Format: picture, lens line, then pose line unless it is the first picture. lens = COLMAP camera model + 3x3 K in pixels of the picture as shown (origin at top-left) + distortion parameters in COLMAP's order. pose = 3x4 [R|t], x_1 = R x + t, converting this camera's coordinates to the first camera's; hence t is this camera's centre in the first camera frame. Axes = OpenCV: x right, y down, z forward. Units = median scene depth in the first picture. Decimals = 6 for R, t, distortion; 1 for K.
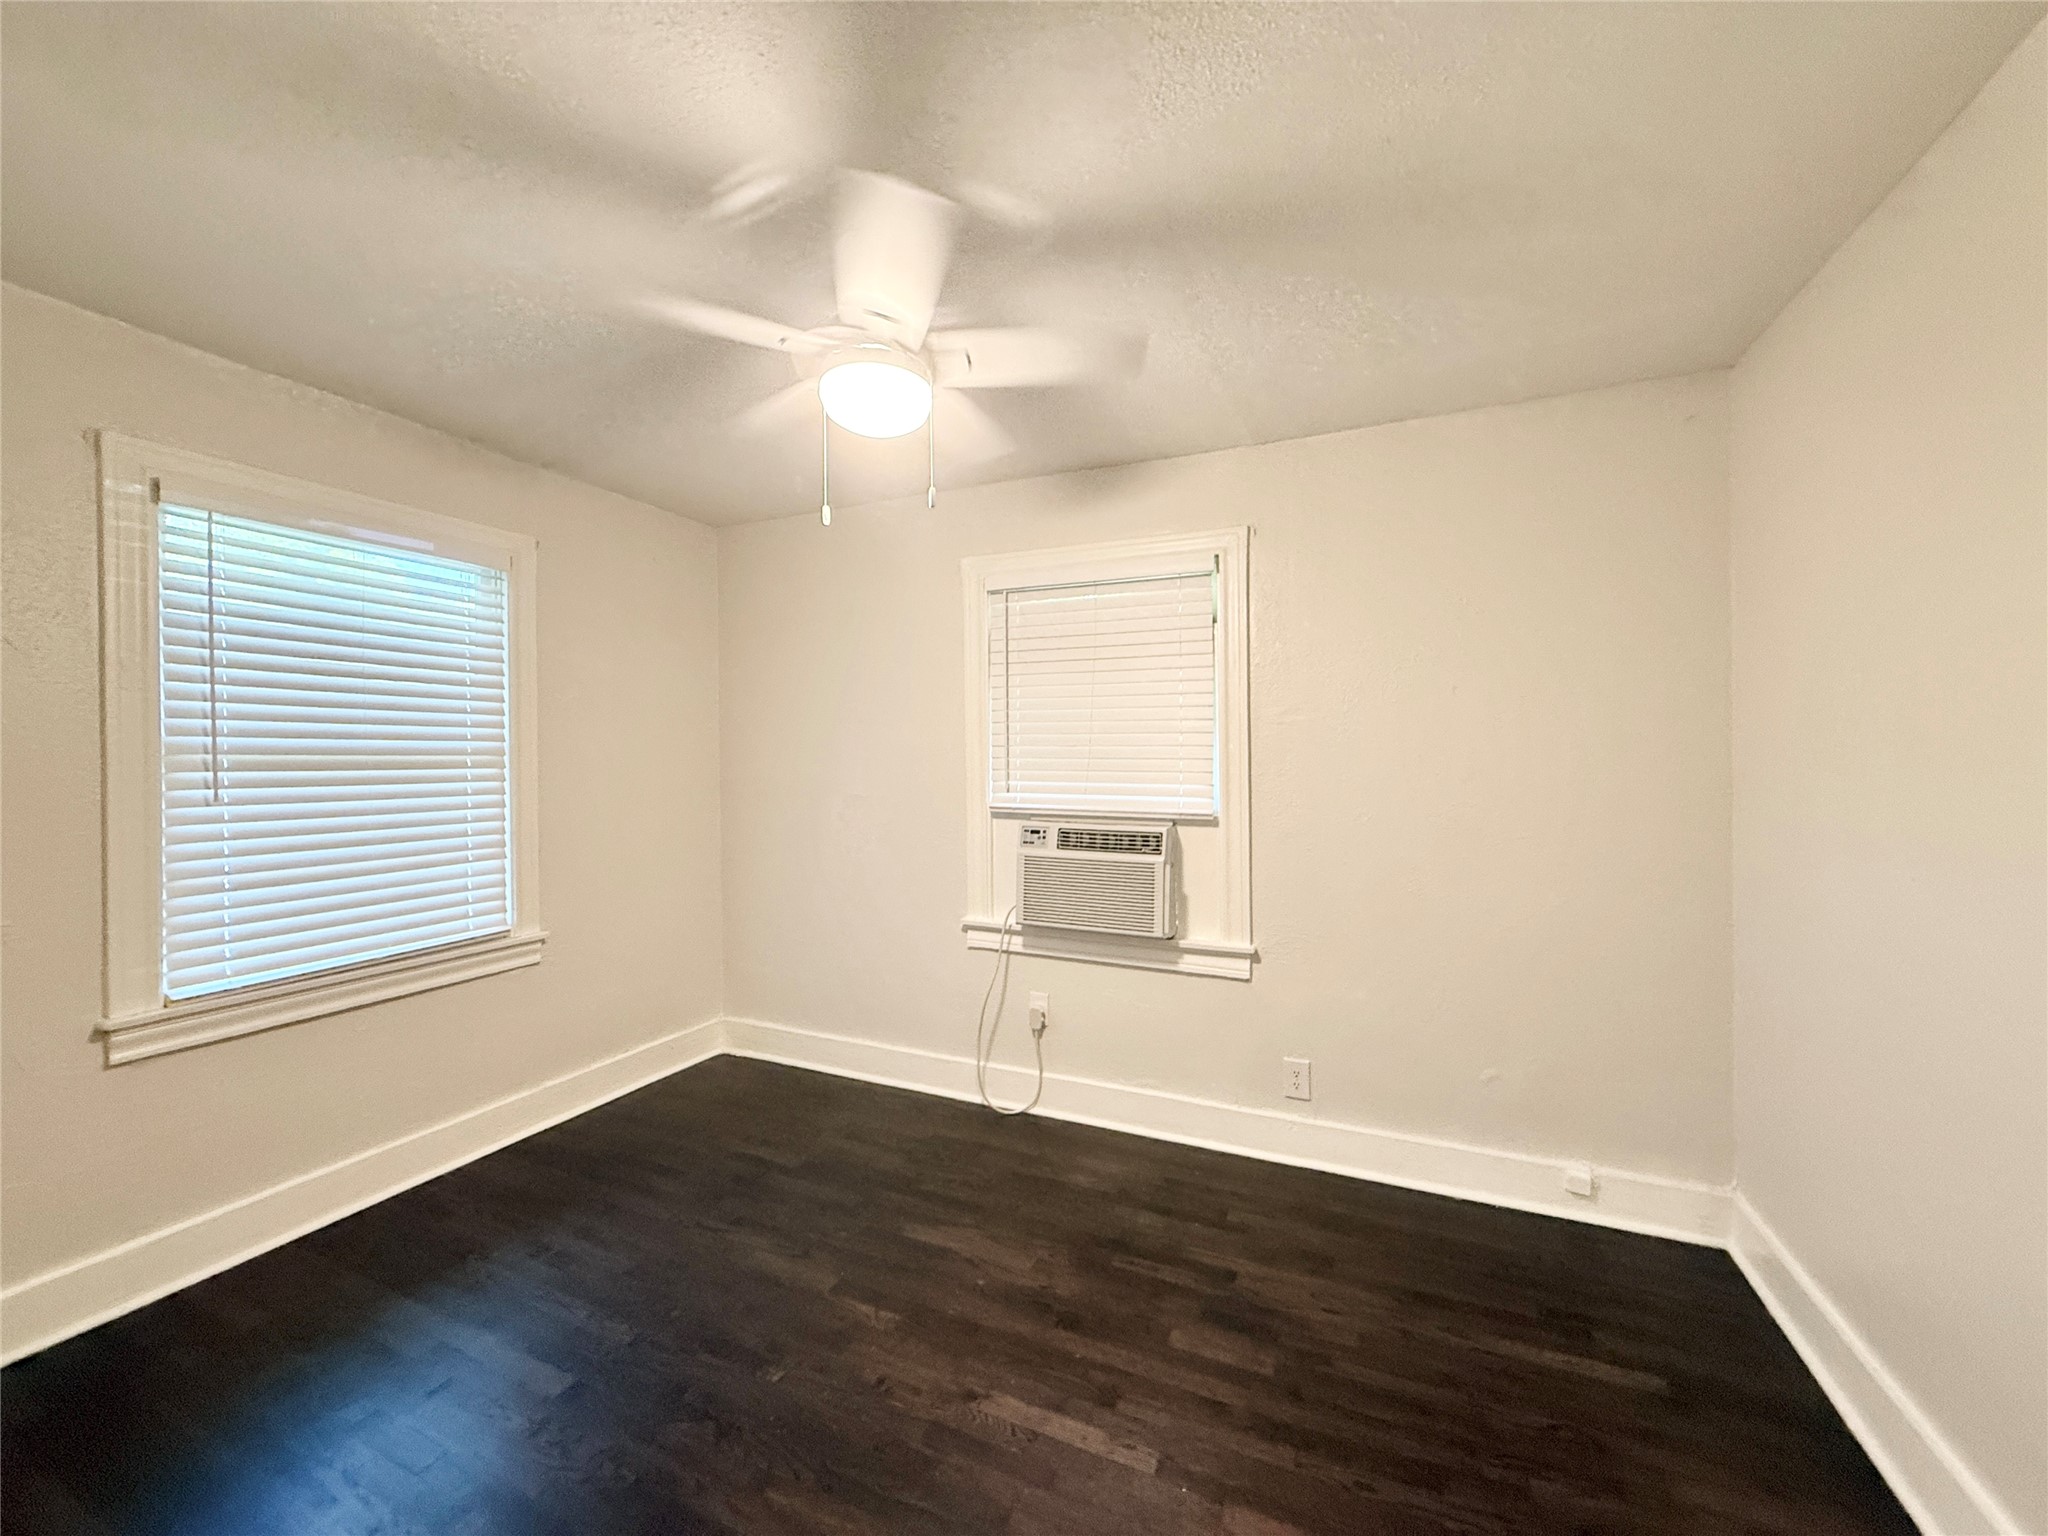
lens RADIAL K [[821.5, 0, 1024.0], [0, 821.5, 768.0], [0, 0, 1]] dist [0.007910, 0.000754]
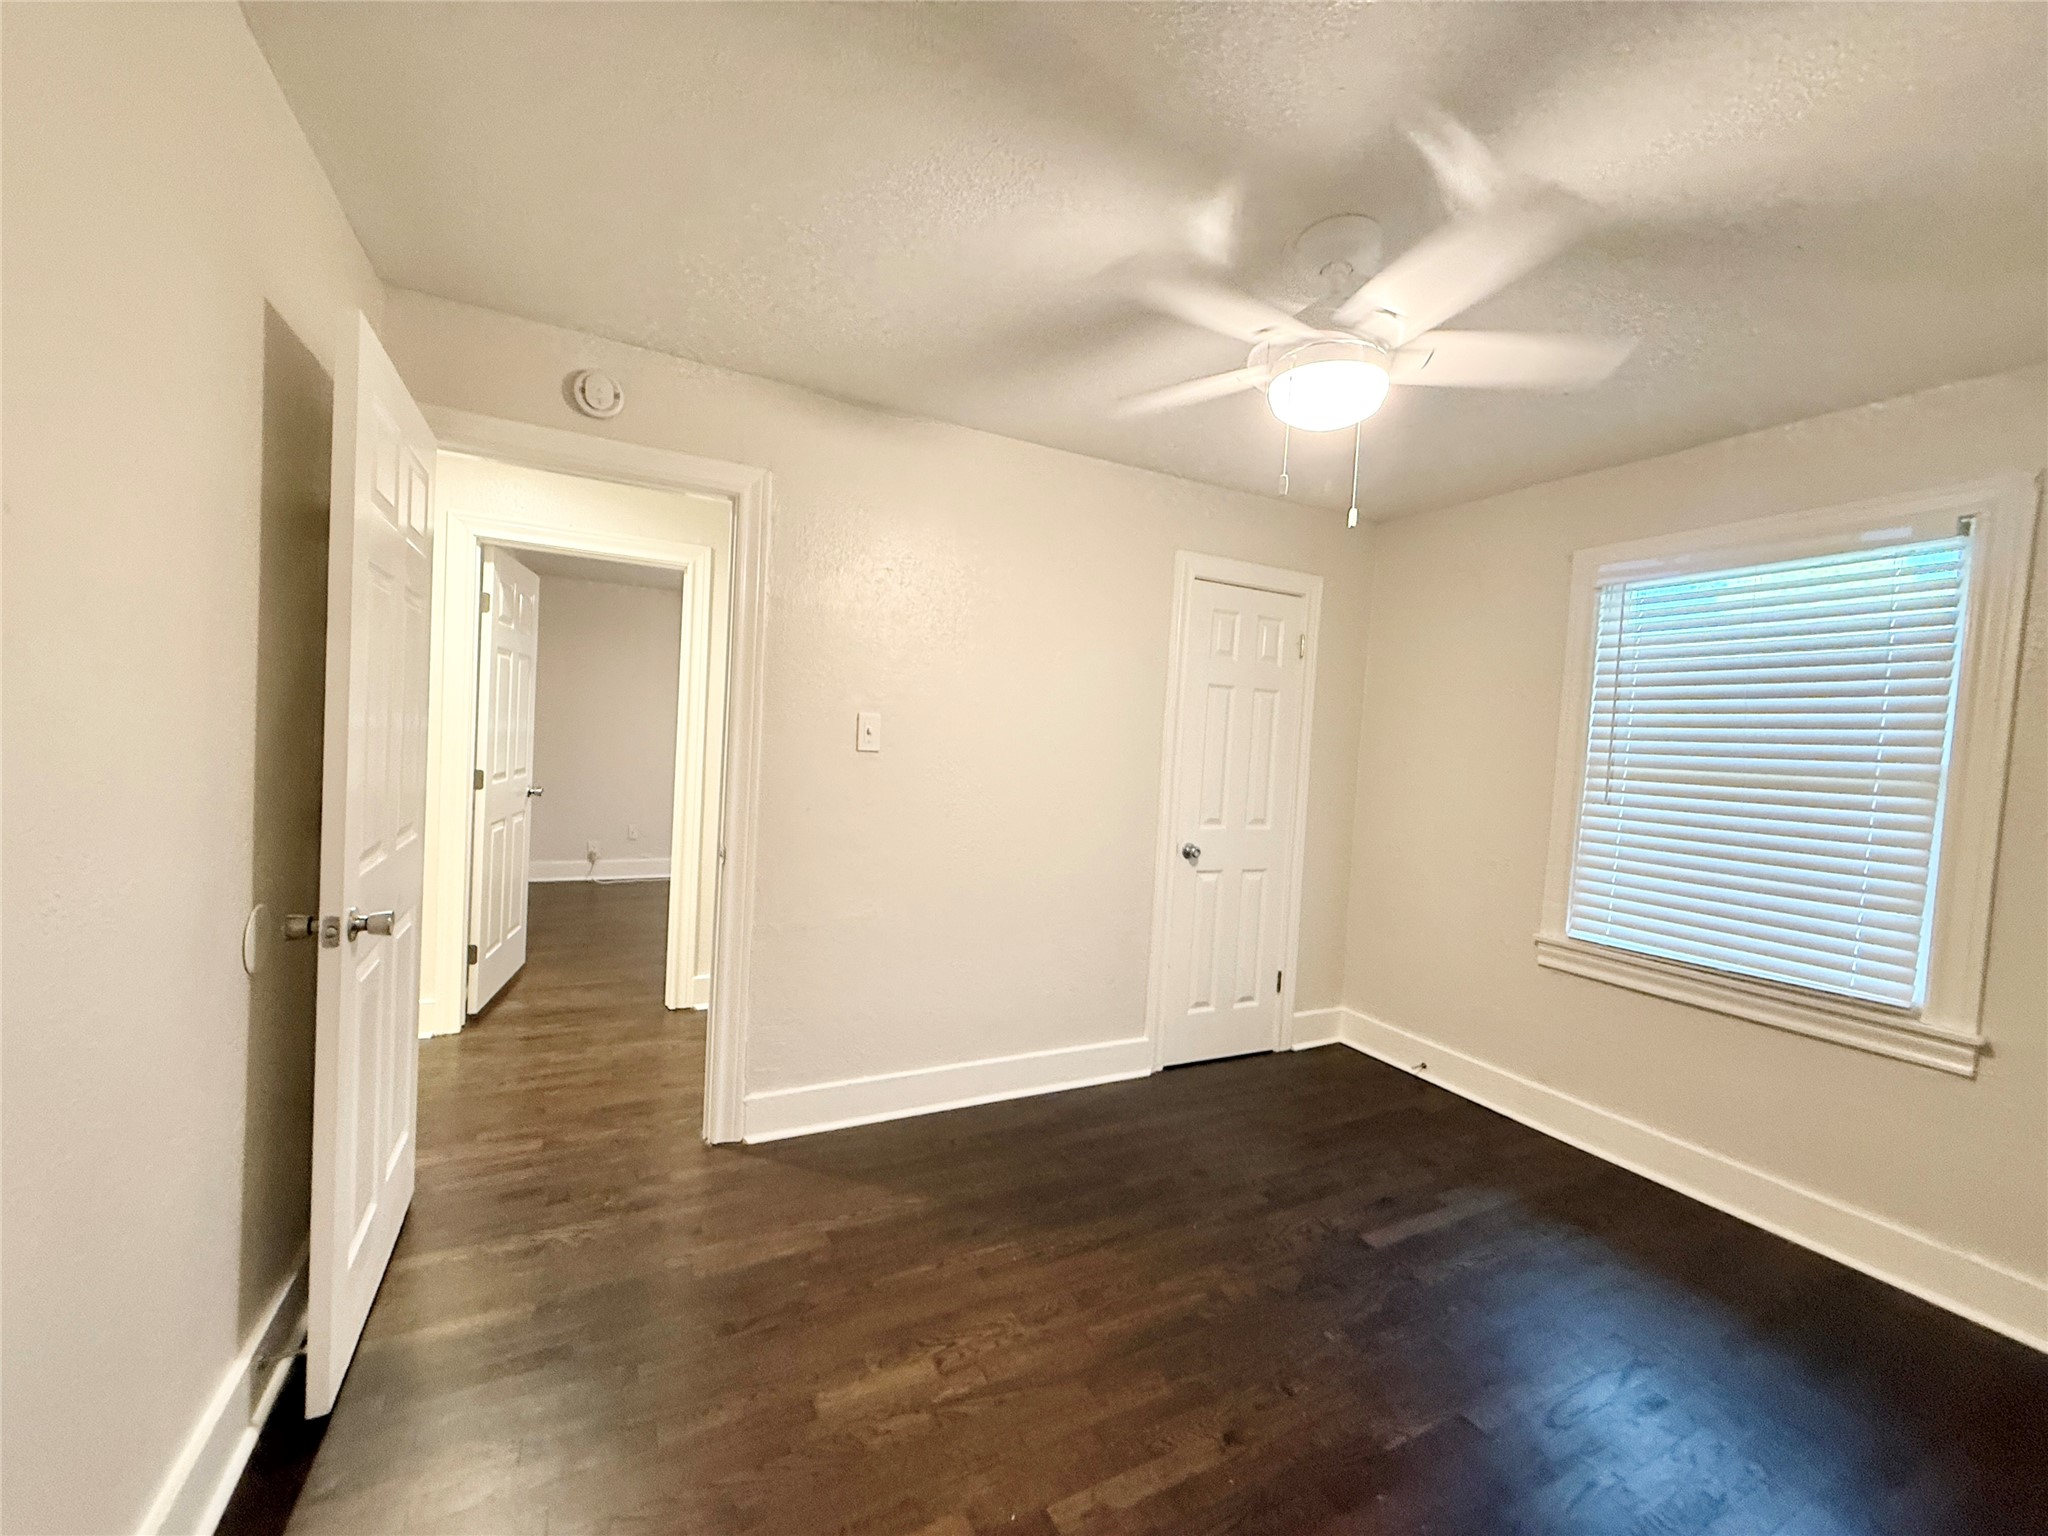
lens RADIAL K [[821.5, 0, 1024.0], [0, 821.5, 768.0], [0, 0, 1]] dist [0.007910, 0.000754]
pose [[-0.610991, -0.003375, -0.791630, 0.749805], [-0.061772, 0.997145, 0.043425, -0.014692], [0.789224, 0.075433, -0.609456, 1.221261]]
